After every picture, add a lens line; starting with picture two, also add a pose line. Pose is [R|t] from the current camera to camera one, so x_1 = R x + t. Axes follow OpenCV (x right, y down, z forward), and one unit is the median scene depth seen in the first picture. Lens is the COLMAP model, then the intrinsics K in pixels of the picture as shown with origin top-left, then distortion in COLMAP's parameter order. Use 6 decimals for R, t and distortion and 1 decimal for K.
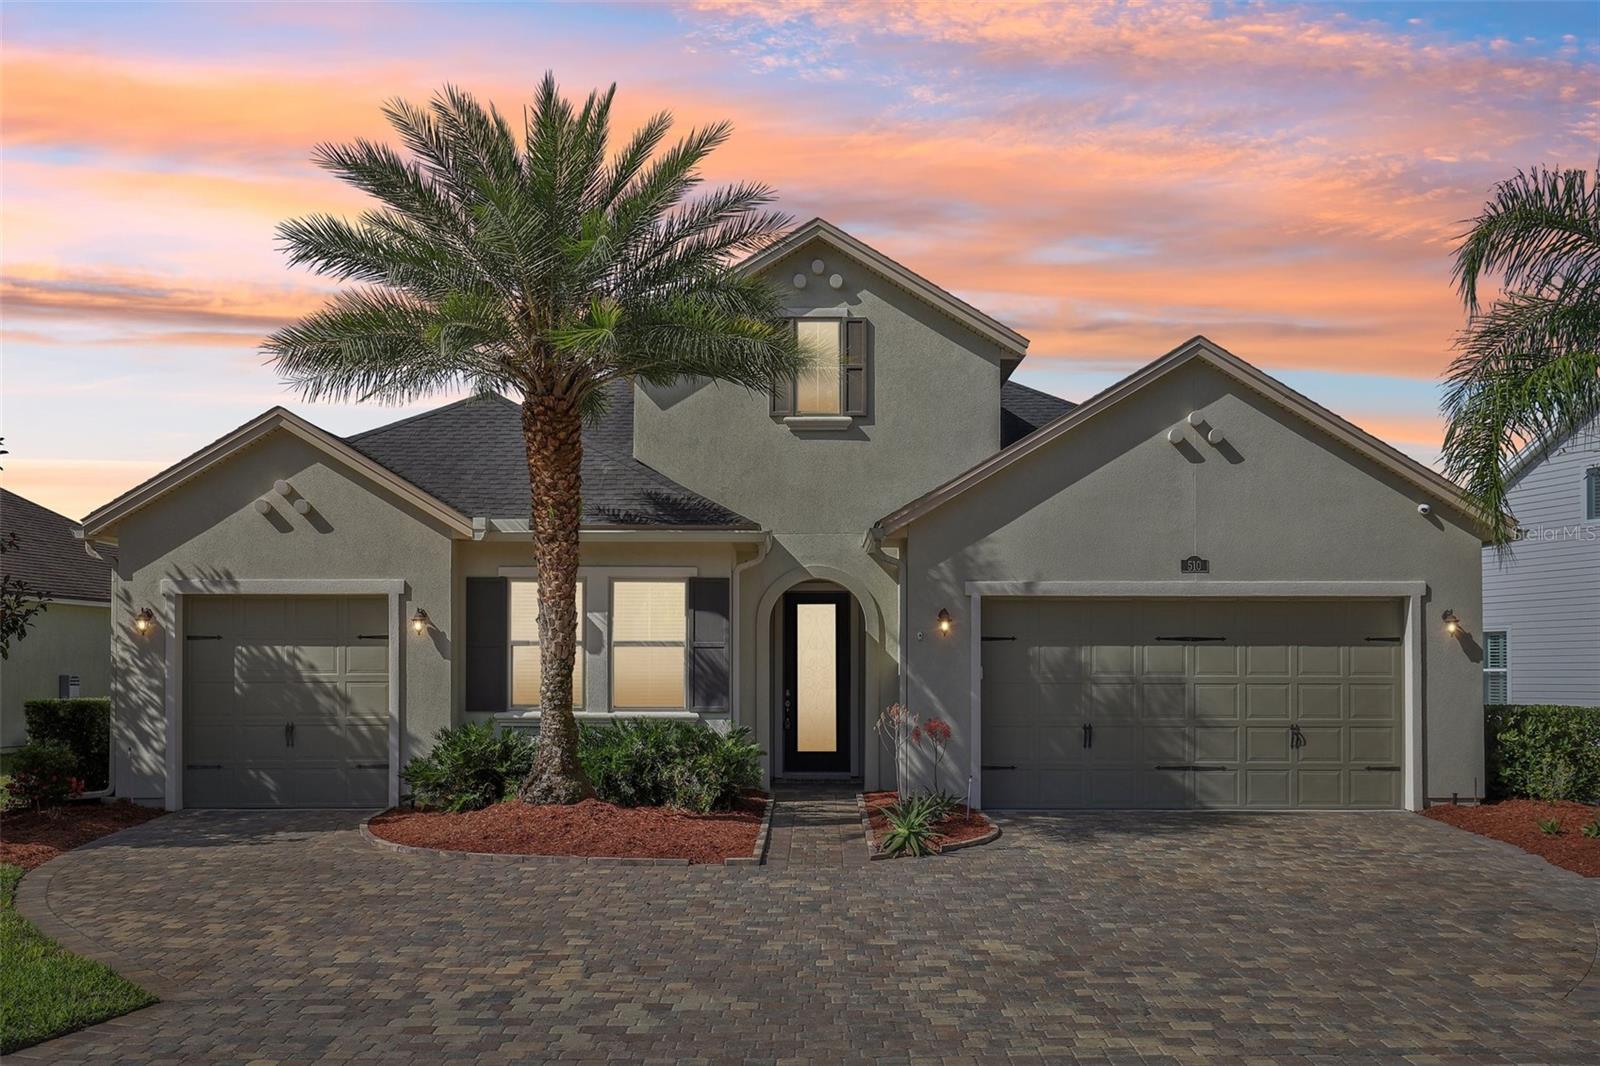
lens RADIAL K [[1628.6, 0, 817.1], [0, 1628.6, 574.3], [0, 0, 1]] dist [-0.010718, 0.000000]
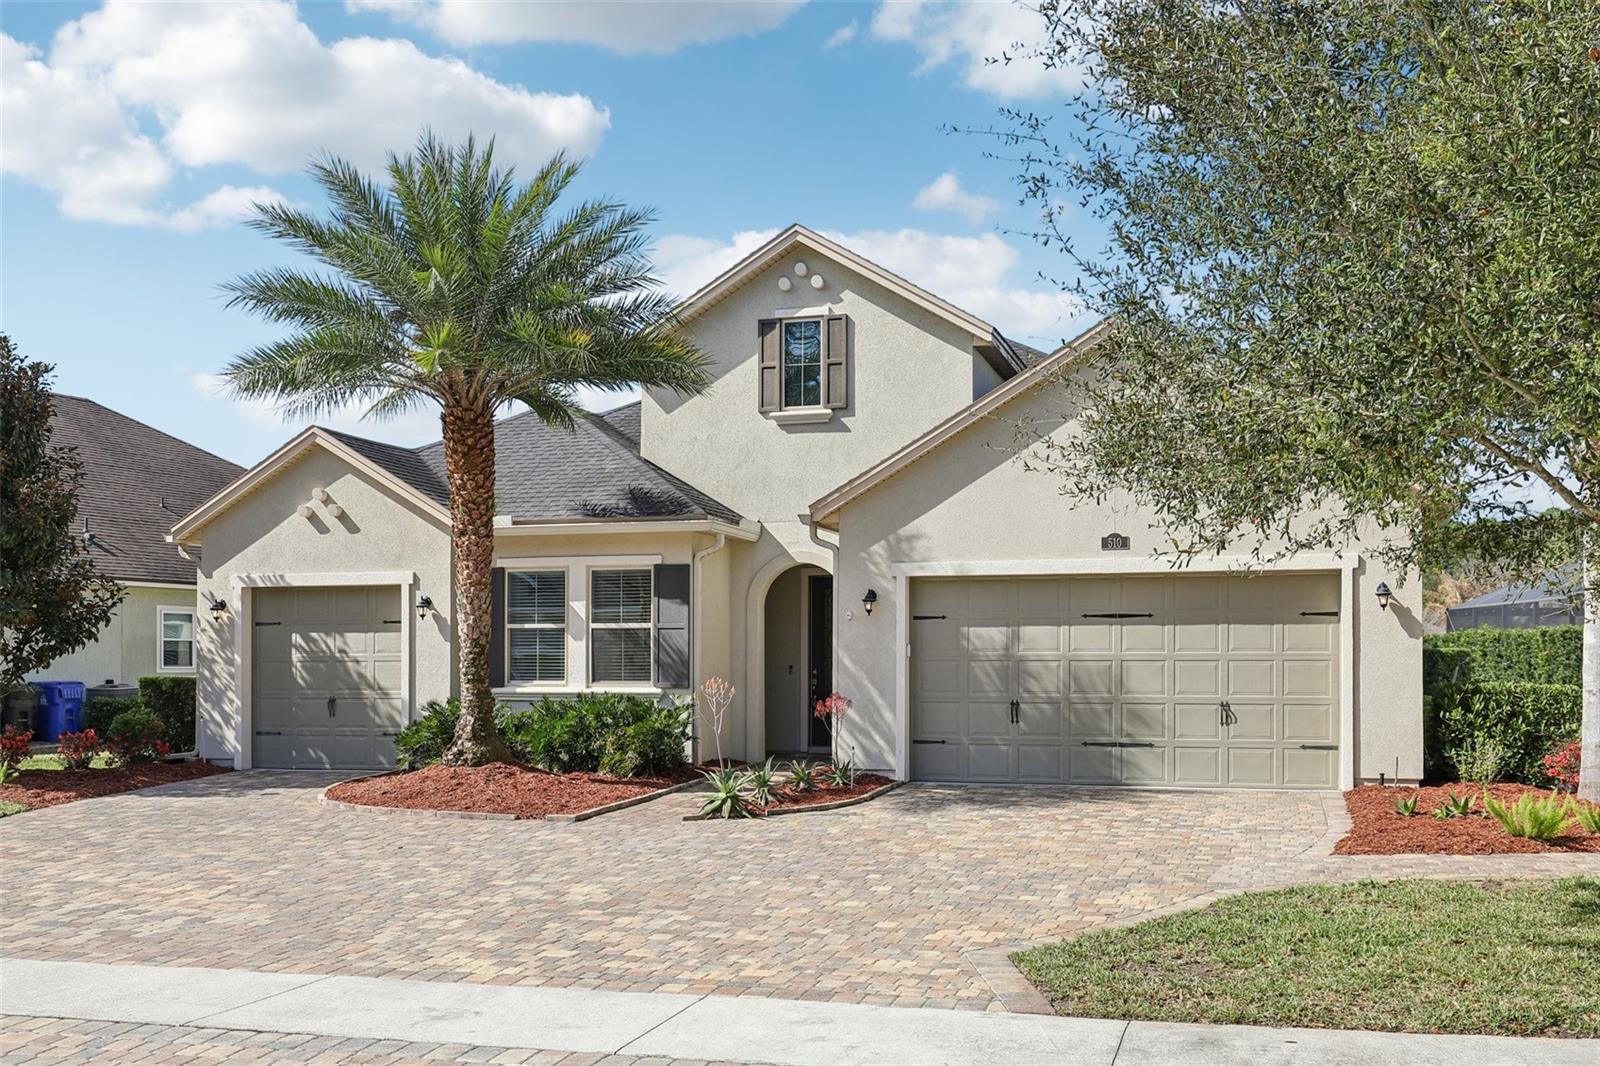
lens RADIAL K [[1628.6, 0, 781.6], [0, 1628.6, 568.8], [0, 0, 1]] dist [-0.010718, 0.000000]
pose [[0.956399, -0.019442, -0.291416, 0.326535], [0.020063, 0.999798, -0.000857, 0.007421], [0.291374, -0.005027, 0.956596, -0.019939]]
